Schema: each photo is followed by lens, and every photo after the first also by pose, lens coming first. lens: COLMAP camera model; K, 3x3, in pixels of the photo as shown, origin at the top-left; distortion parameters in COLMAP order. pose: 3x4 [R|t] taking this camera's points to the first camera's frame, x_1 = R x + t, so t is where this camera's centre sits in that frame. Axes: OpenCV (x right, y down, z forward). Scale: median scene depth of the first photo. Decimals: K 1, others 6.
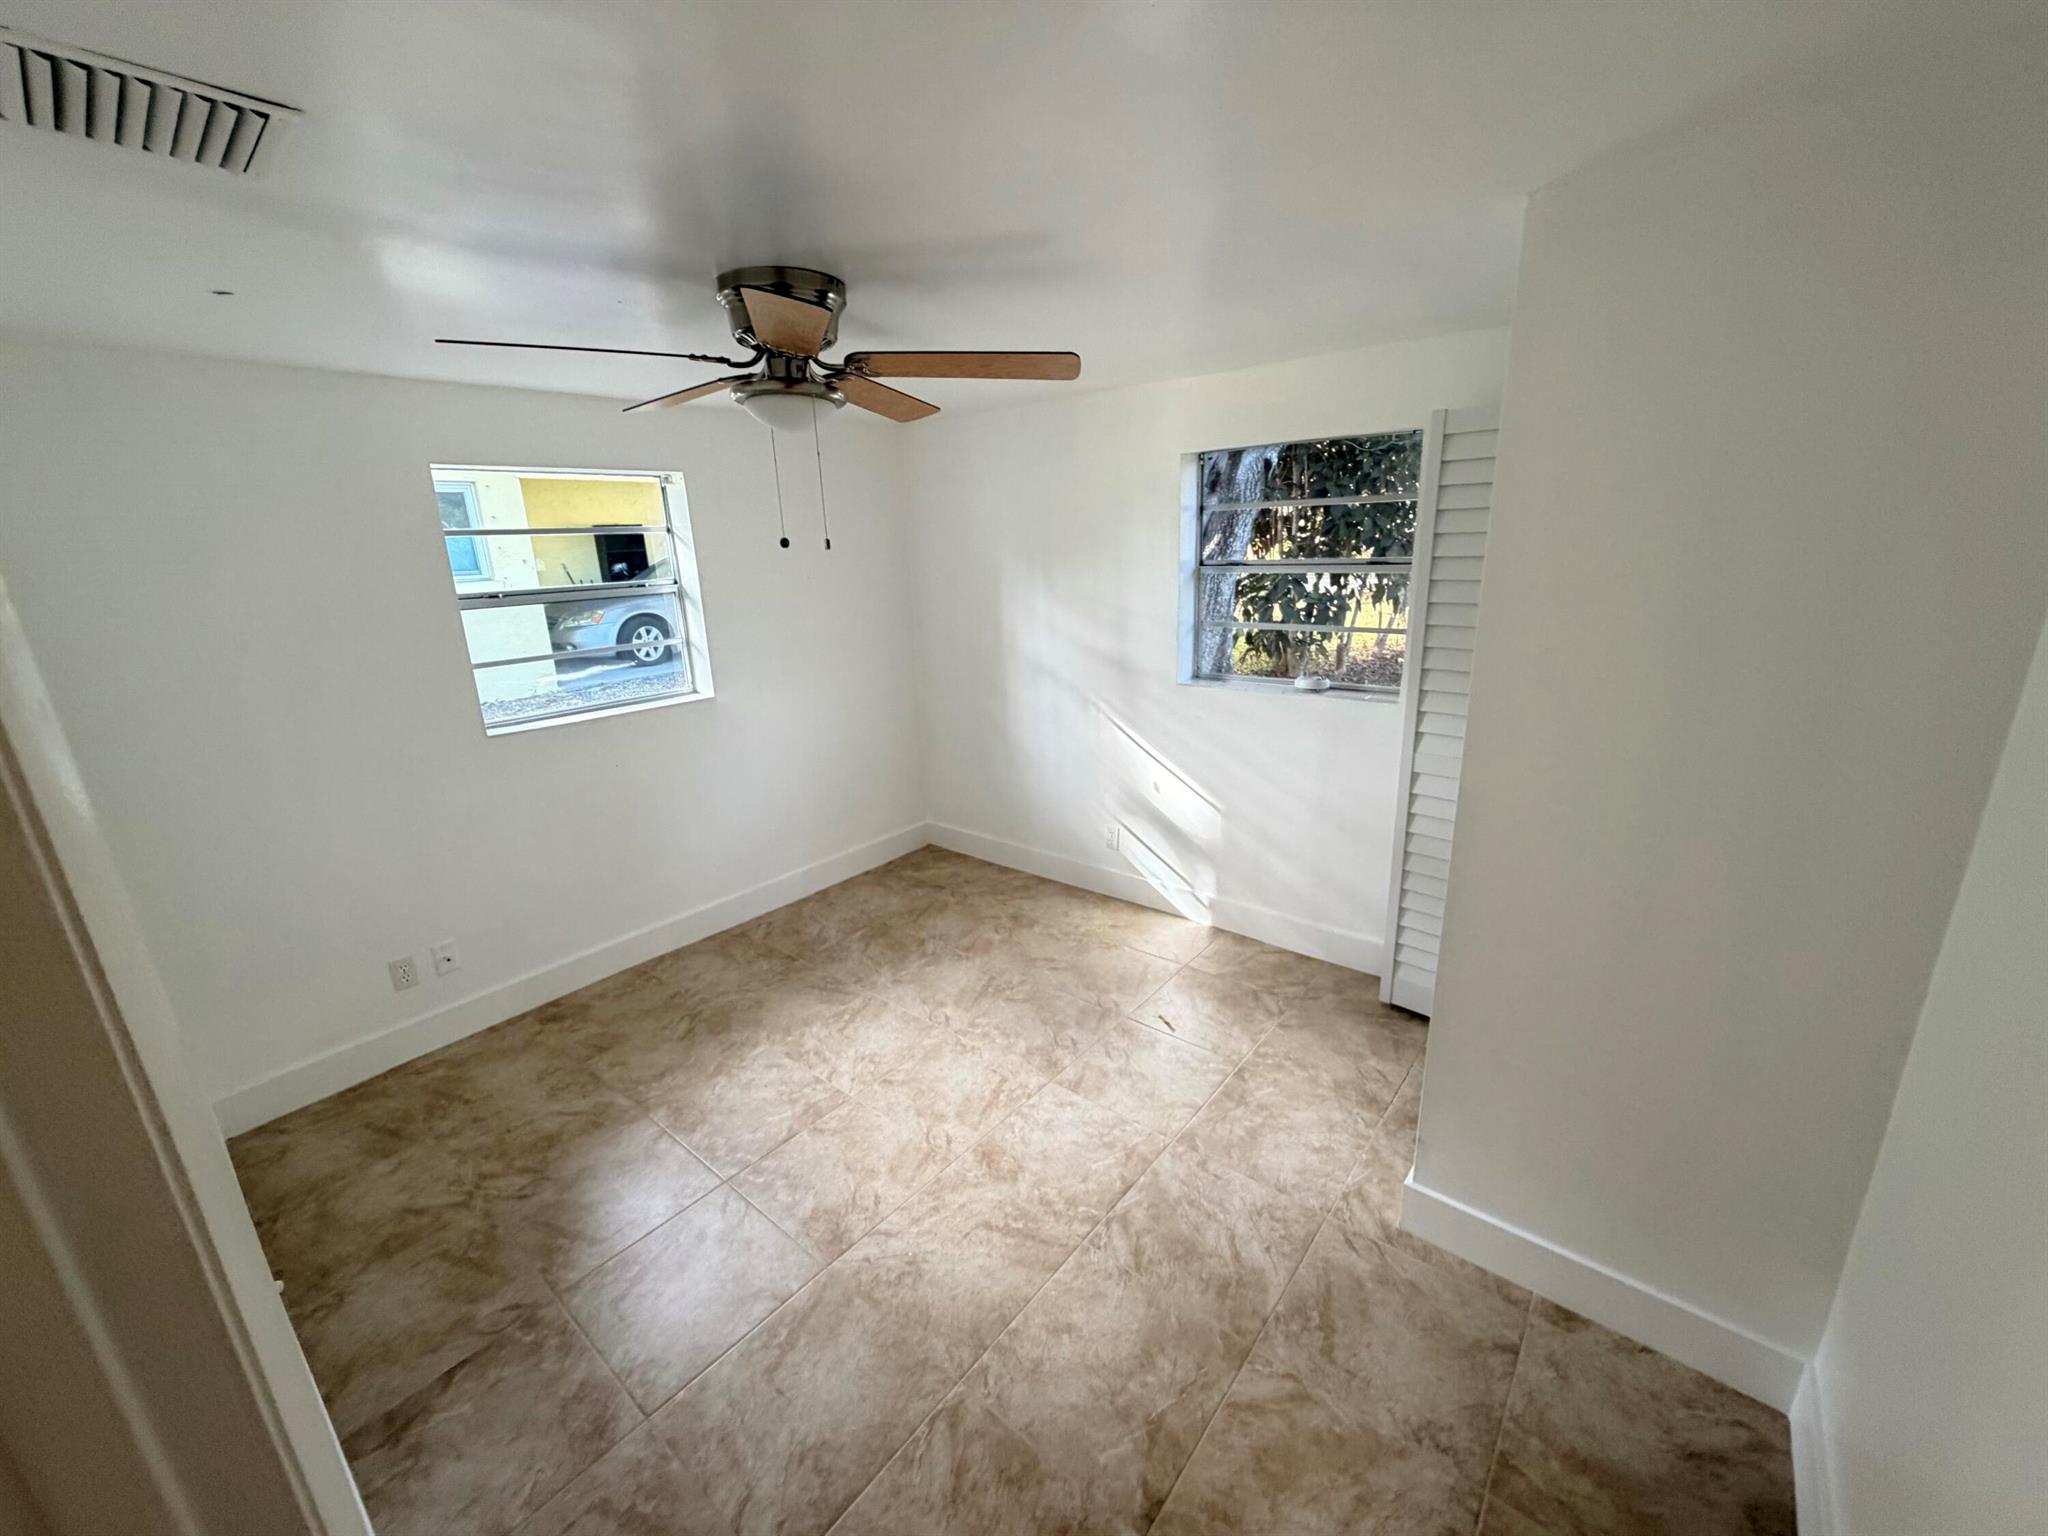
lens RADIAL K [[816.1, 0, 1023.4], [0, 816.1, 771.5], [0, 0, 1]] dist [0.000830, 0.000024]
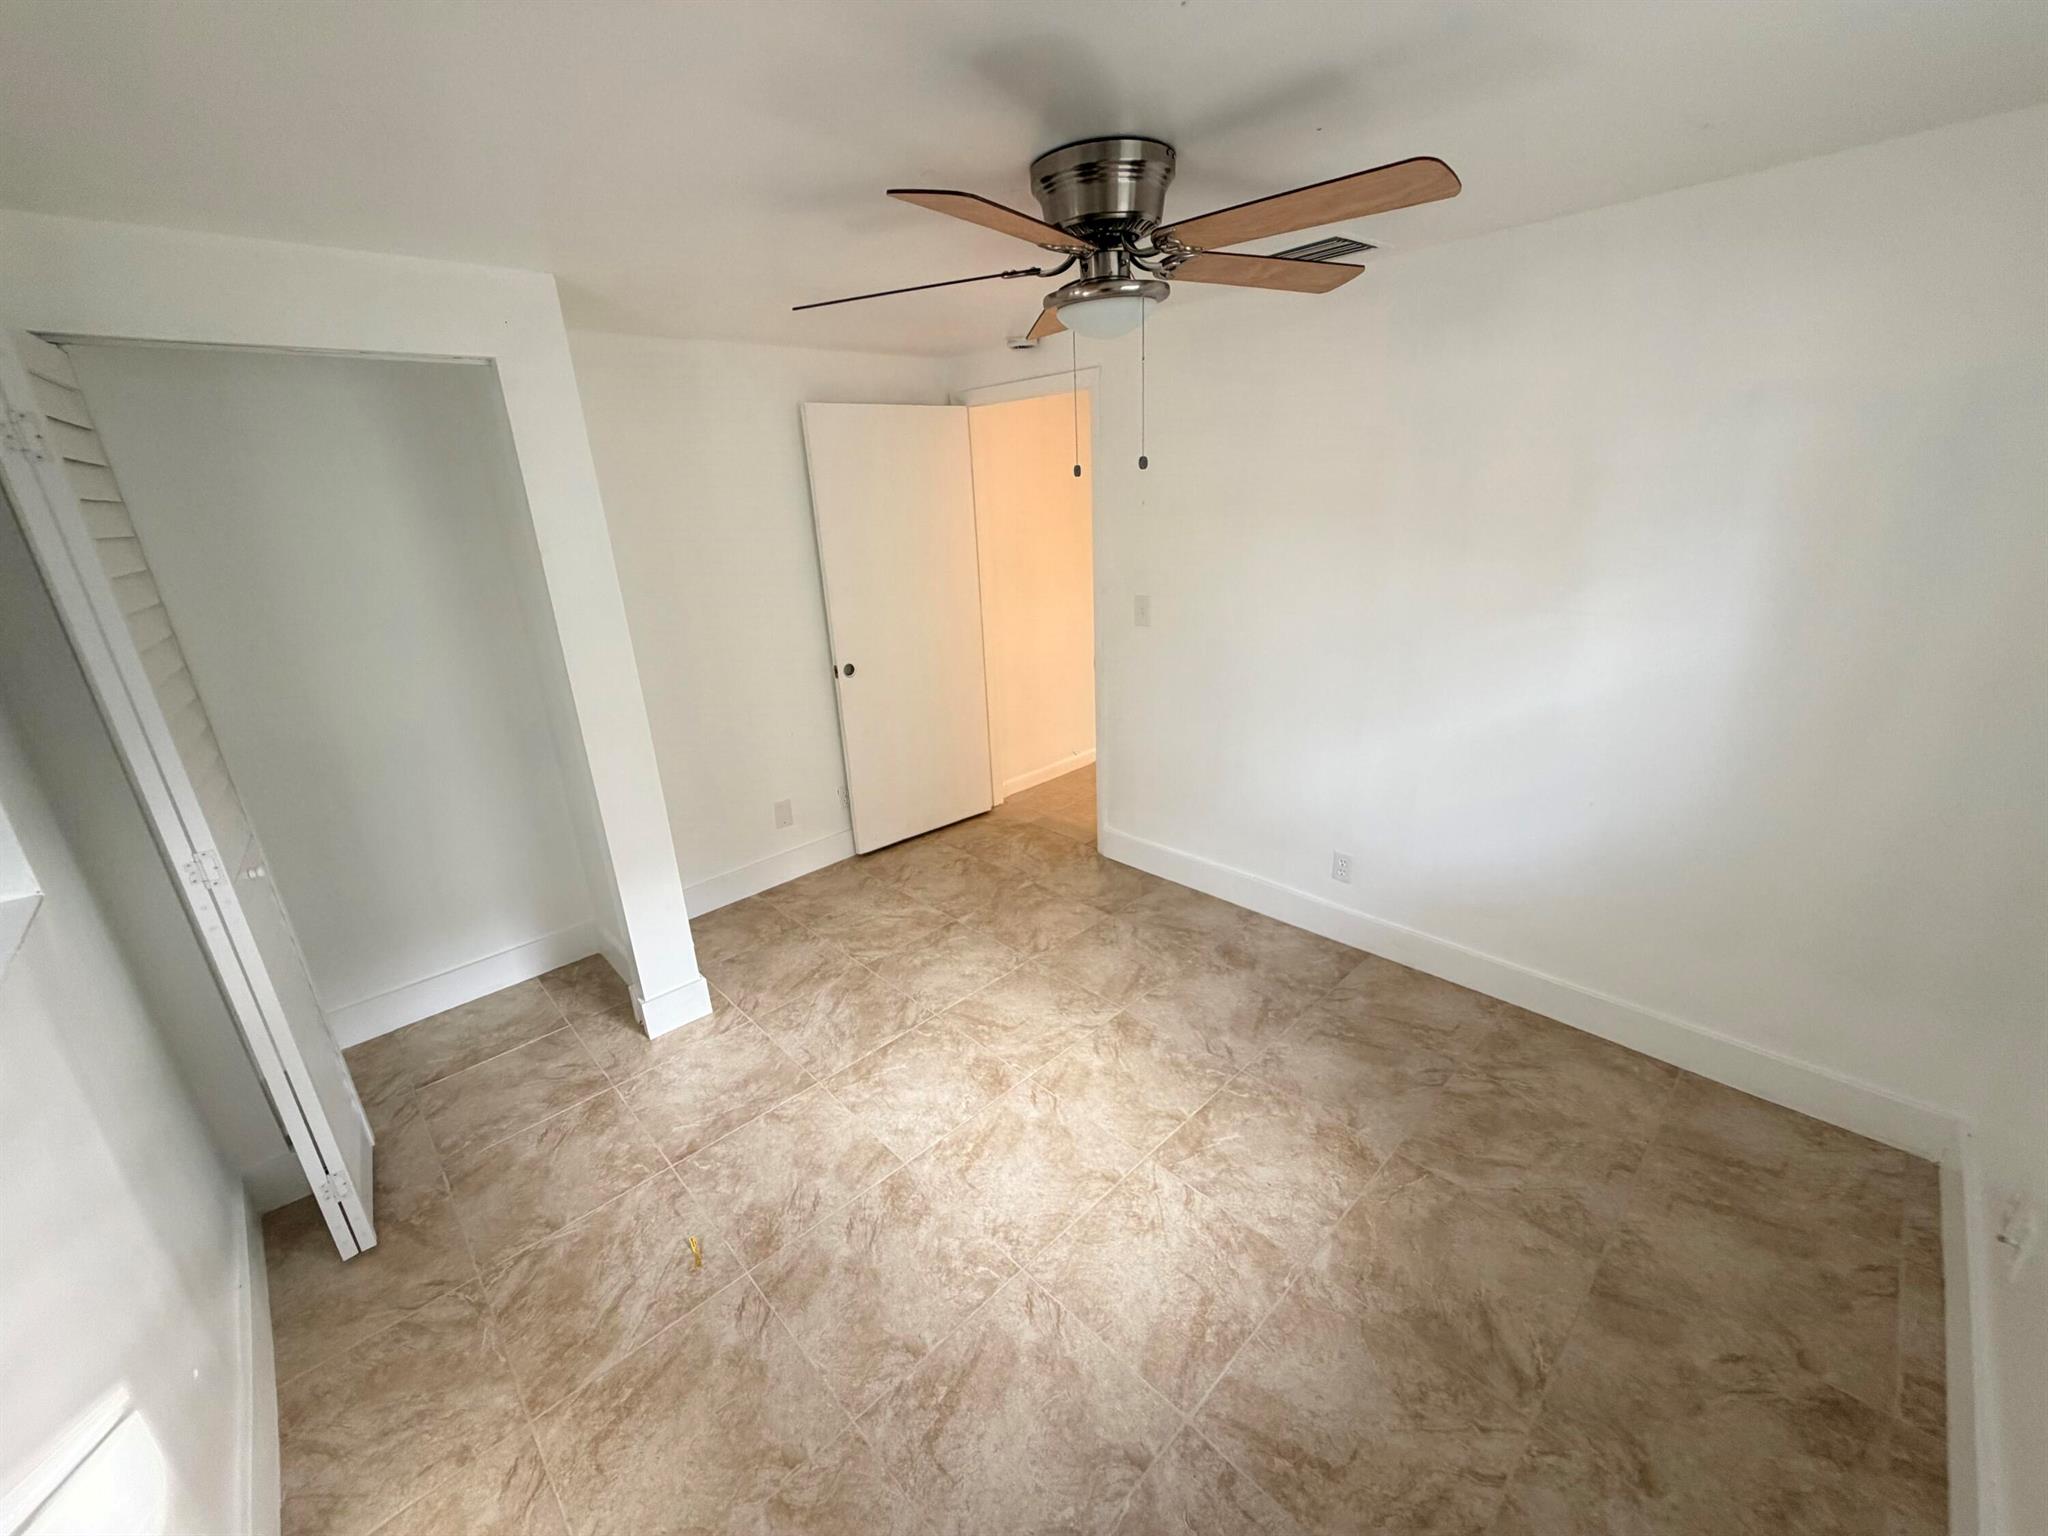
lens RADIAL K [[816.1, 0, 1023.4], [0, 816.1, 771.5], [0, 0, 1]] dist [0.000830, 0.000024]
pose [[-0.989019, 0.038784, 0.142606, -0.224757], [0.114580, 0.810680, 0.574168, -0.414394], [-0.093339, 0.584203, -0.806222, 1.498504]]
